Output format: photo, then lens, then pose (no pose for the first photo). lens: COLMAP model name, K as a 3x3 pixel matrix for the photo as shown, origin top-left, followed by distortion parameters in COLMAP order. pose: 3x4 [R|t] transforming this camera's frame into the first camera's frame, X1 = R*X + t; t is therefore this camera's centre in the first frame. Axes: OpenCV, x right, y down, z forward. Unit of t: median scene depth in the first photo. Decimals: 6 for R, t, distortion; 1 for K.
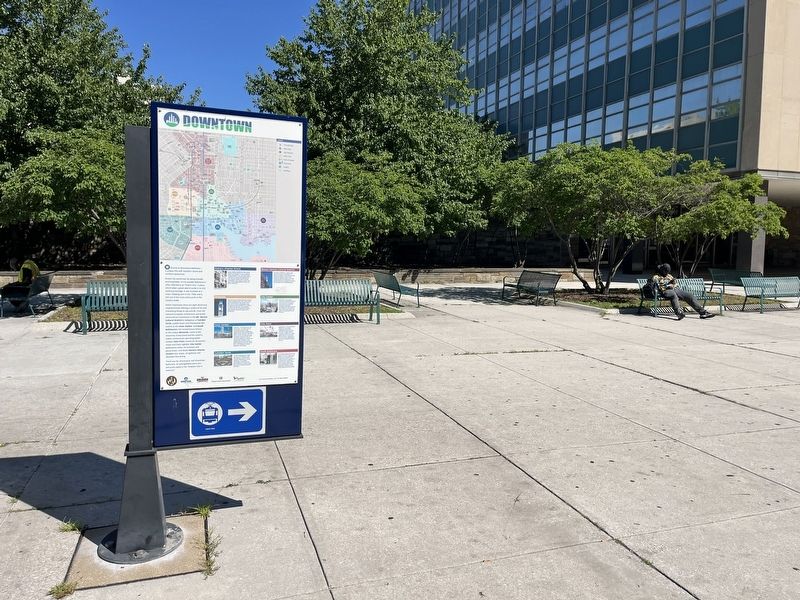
lens RADIAL K [[604.3, 0, 404.1], [0, 604.3, 296.2], [0, 0, 1]] dist [0.059247, -0.075267]
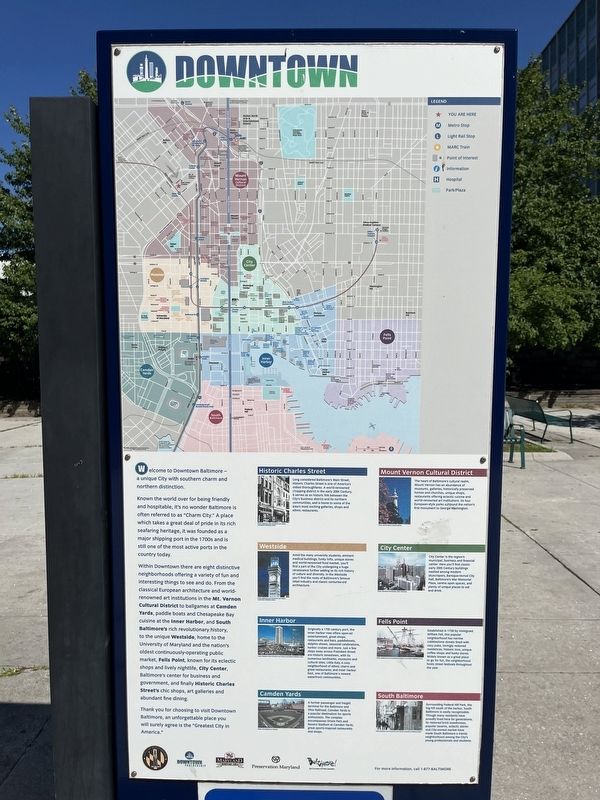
lens RADIAL K [[604.3, 0, 302.5], [0, 604.3, 404.7], [0, 0, 1]] dist [0.059247, -0.075267]
pose [[0.940754, 0.000230, -0.339089, -0.159391], [-0.005255, 0.999890, -0.013901, -0.080661], [0.339048, 0.014859, 0.940652, 0.653815]]
